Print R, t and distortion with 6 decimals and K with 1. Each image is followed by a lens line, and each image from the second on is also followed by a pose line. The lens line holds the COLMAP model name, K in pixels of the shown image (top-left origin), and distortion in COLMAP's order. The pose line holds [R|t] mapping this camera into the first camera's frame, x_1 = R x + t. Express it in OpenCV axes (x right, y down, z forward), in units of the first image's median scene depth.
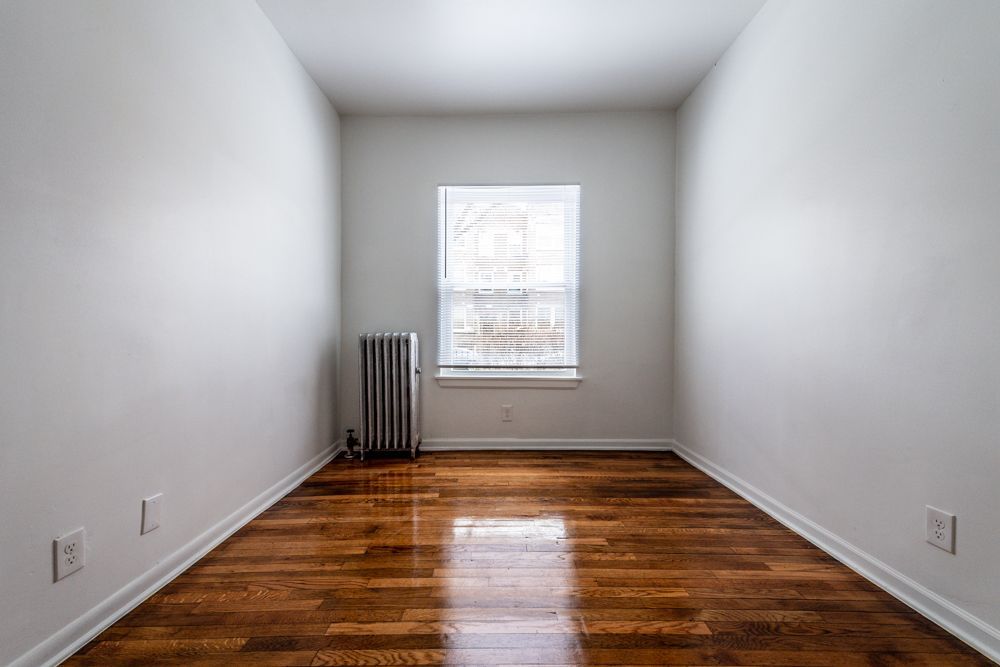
lens RADIAL K [[392.2, 0, 498.1], [0, 392.2, 334.9], [0, 0, 1]] dist [0.006477, -0.002191]
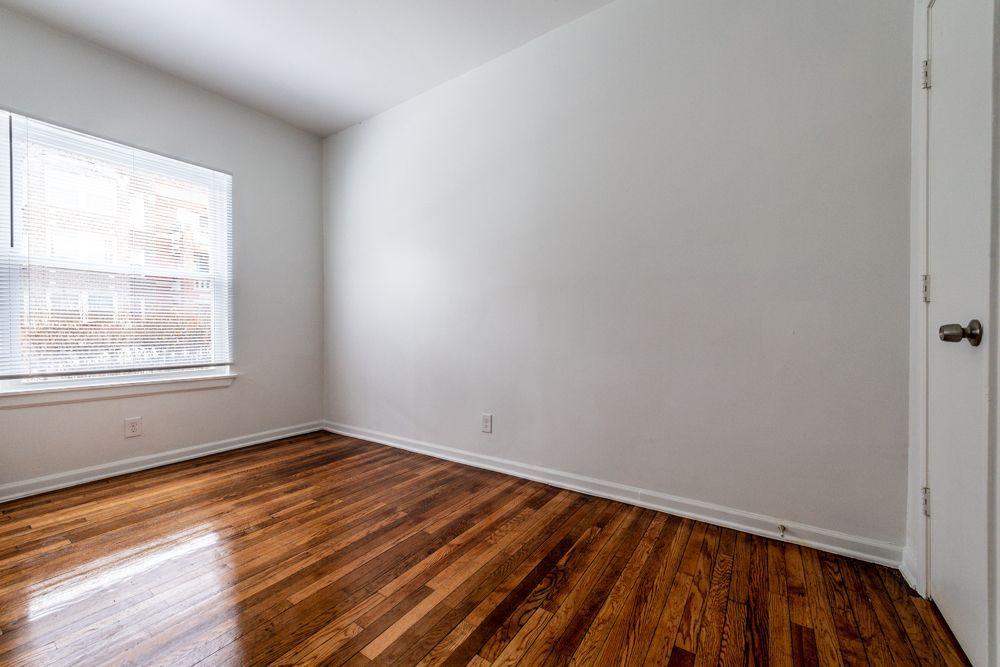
lens RADIAL K [[392.2, 0, 500.4], [0, 392.2, 330.9], [0, 0, 1]] dist [0.006477, -0.002191]
pose [[0.548960, -0.001618, 0.835847, -0.316219], [0.002000, 0.999998, 0.000622, 0.001799], [-0.835847, 0.001331, 0.548962, -0.111083]]
